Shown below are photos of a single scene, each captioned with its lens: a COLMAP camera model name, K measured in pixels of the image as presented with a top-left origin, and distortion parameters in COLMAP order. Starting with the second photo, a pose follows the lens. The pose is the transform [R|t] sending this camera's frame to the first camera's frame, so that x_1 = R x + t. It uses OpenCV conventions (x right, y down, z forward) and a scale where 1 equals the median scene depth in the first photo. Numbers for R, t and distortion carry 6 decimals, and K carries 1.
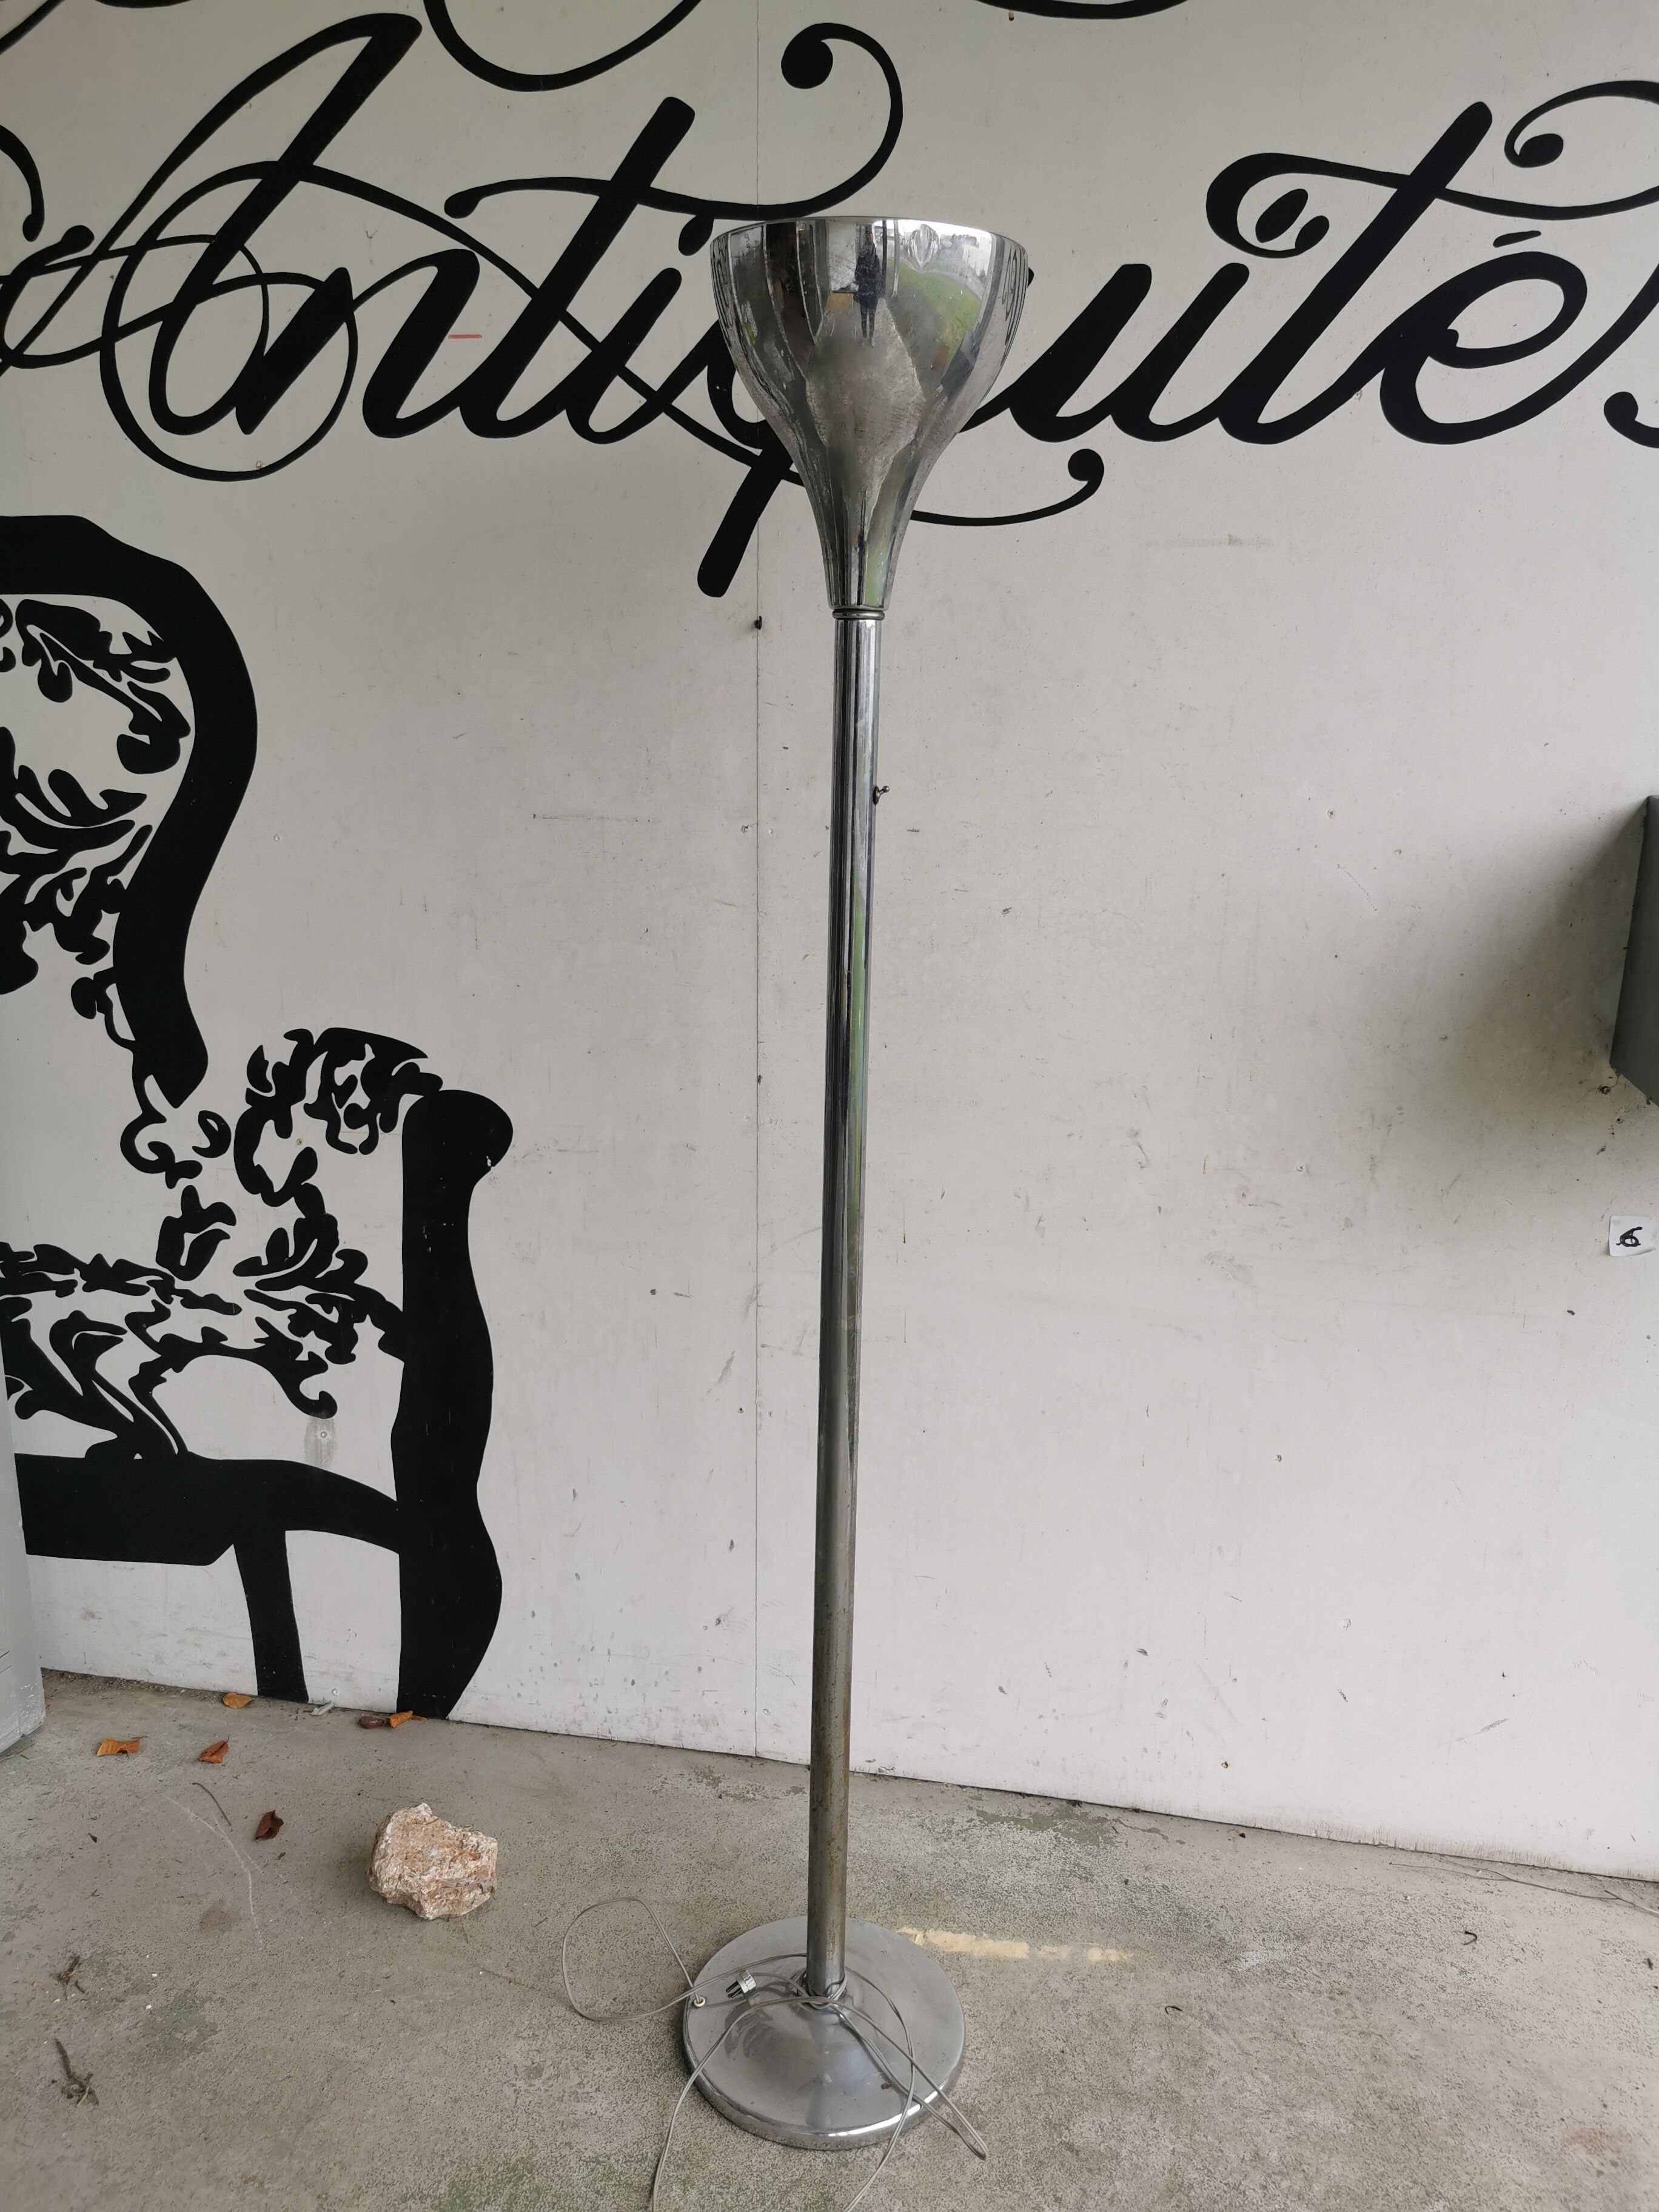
lens RADIAL K [[1714.0, 0, 820.8], [0, 1714.0, 1109.8], [0, 0, 1]] dist [0.091723, -0.124797]
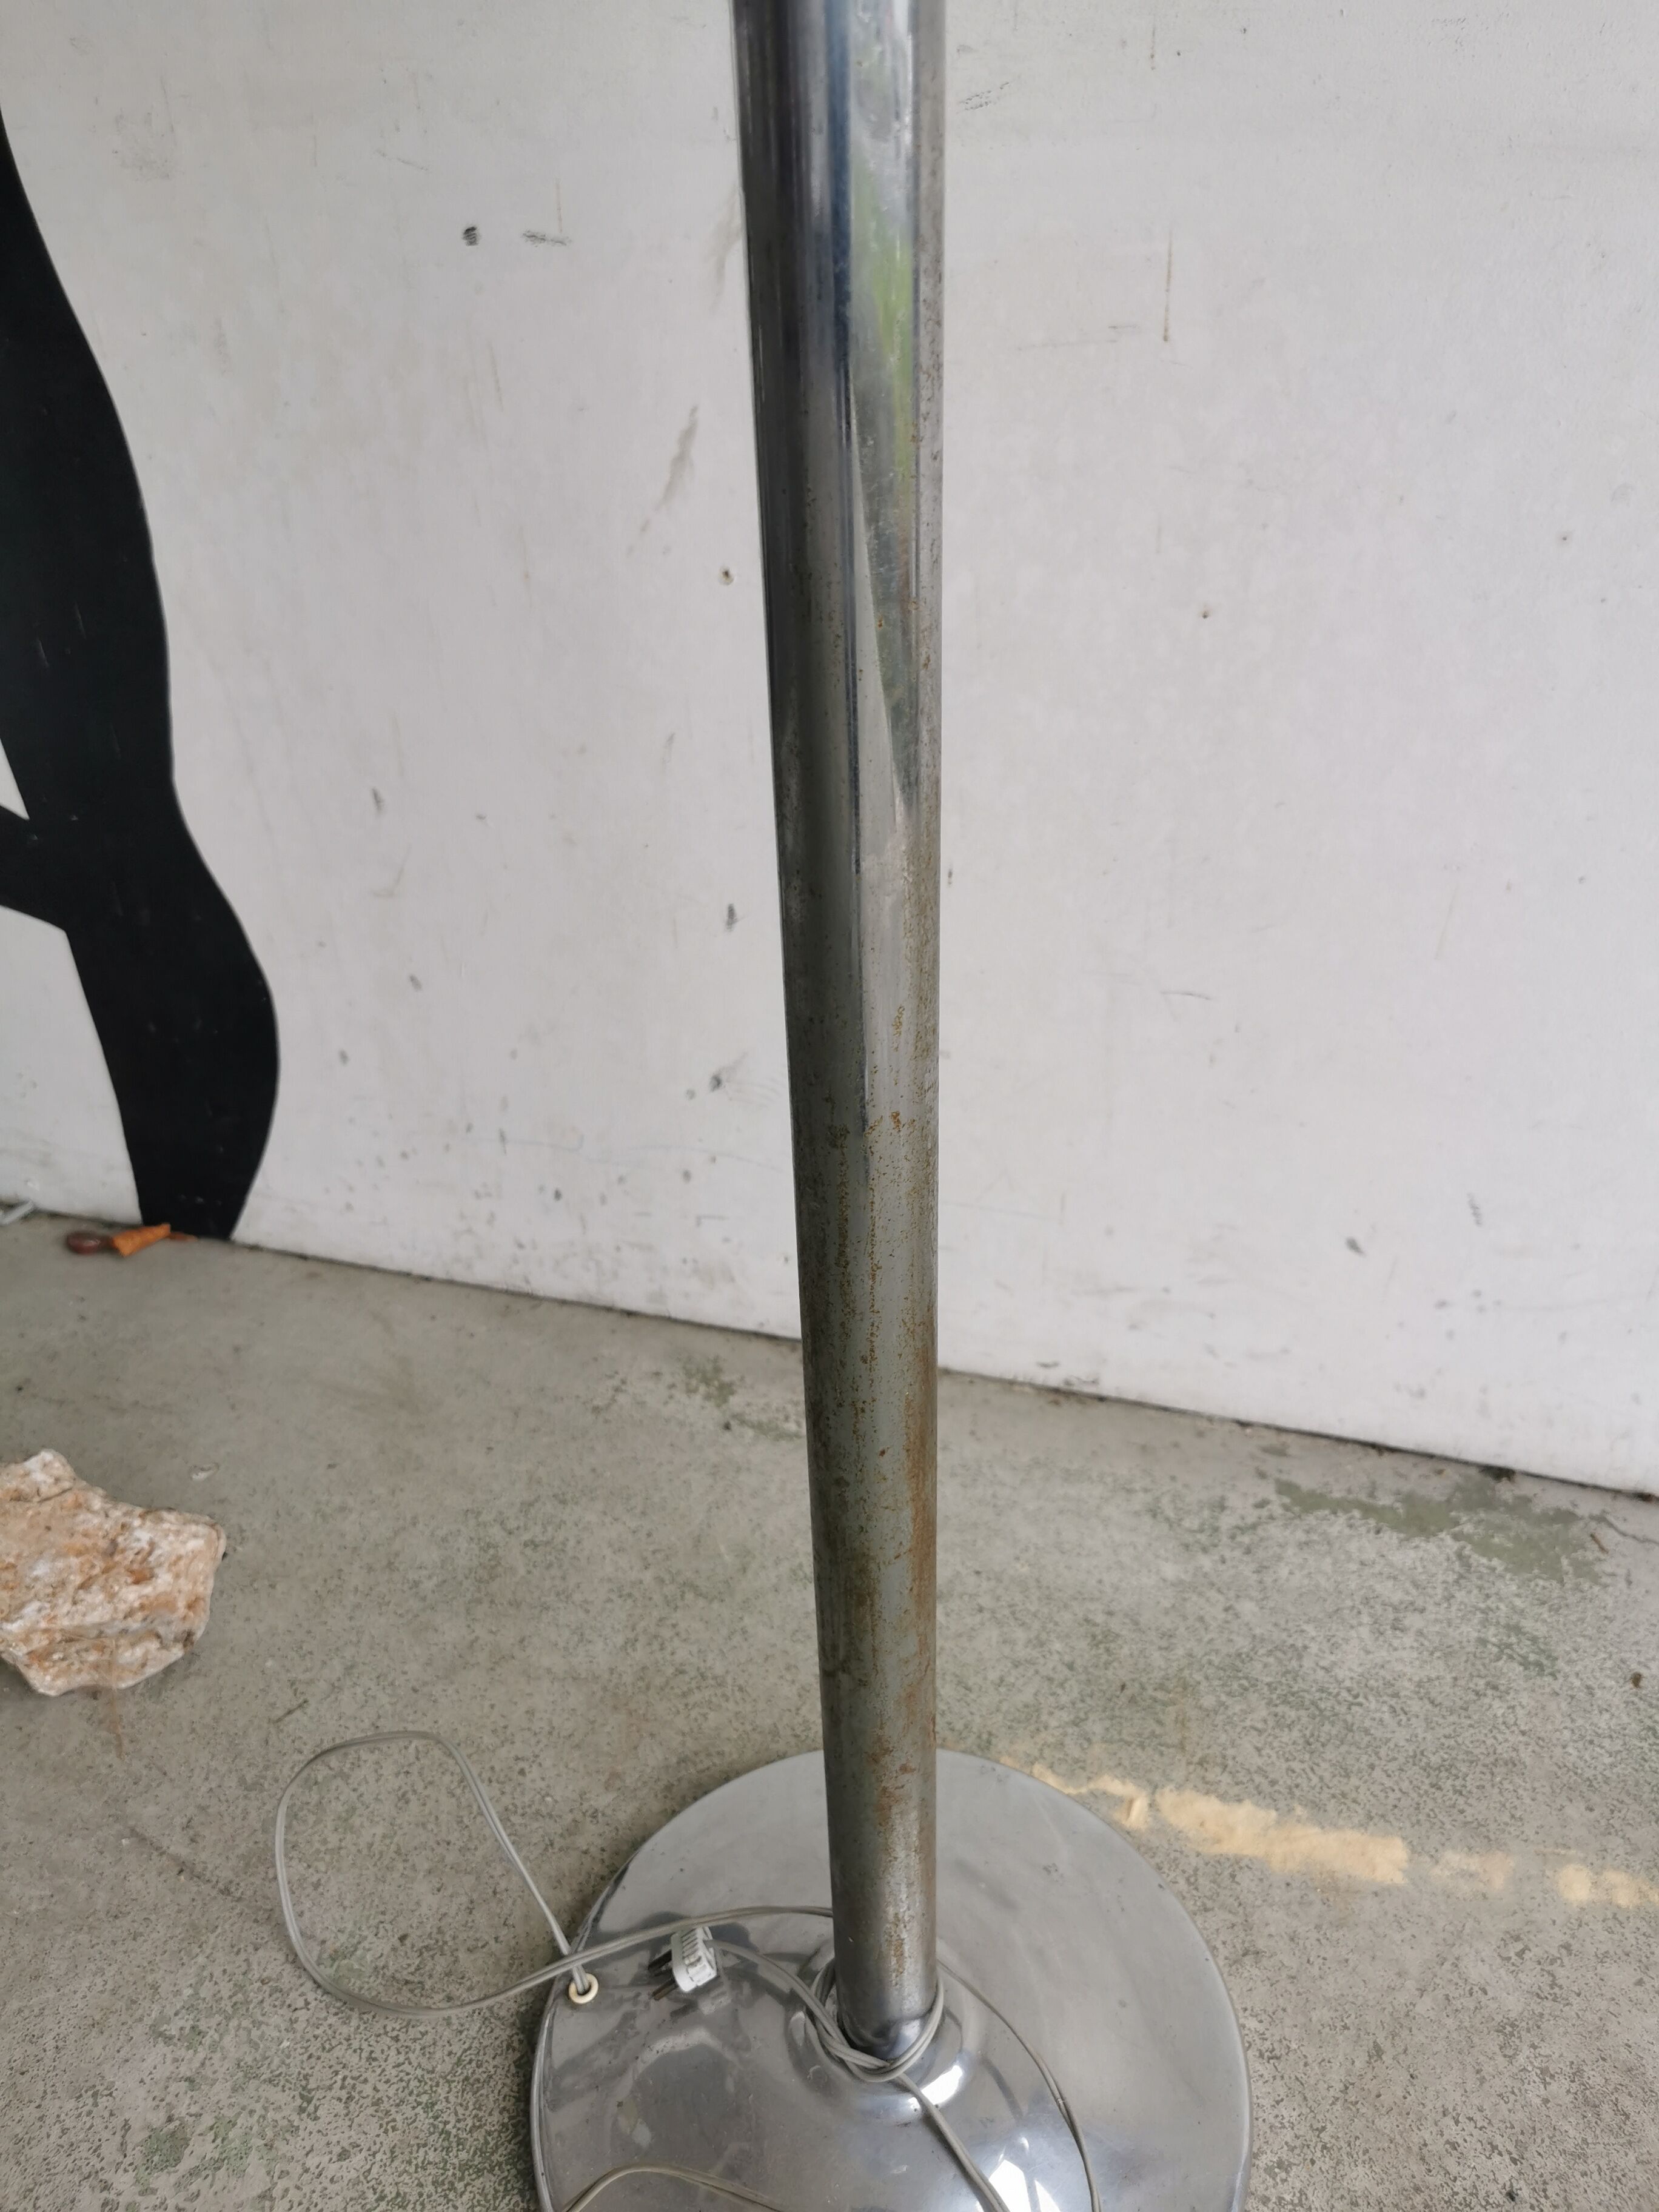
lens RADIAL K [[1714.0, 0, 820.8], [0, 1714.0, 1109.8], [0, 0, 1]] dist [0.091723, -0.124797]
pose [[0.990824, 0.022552, -0.133267, 0.030378], [0.022348, 0.945076, 0.326085, 0.165463], [0.133301, -0.326071, 0.935900, 0.611658]]
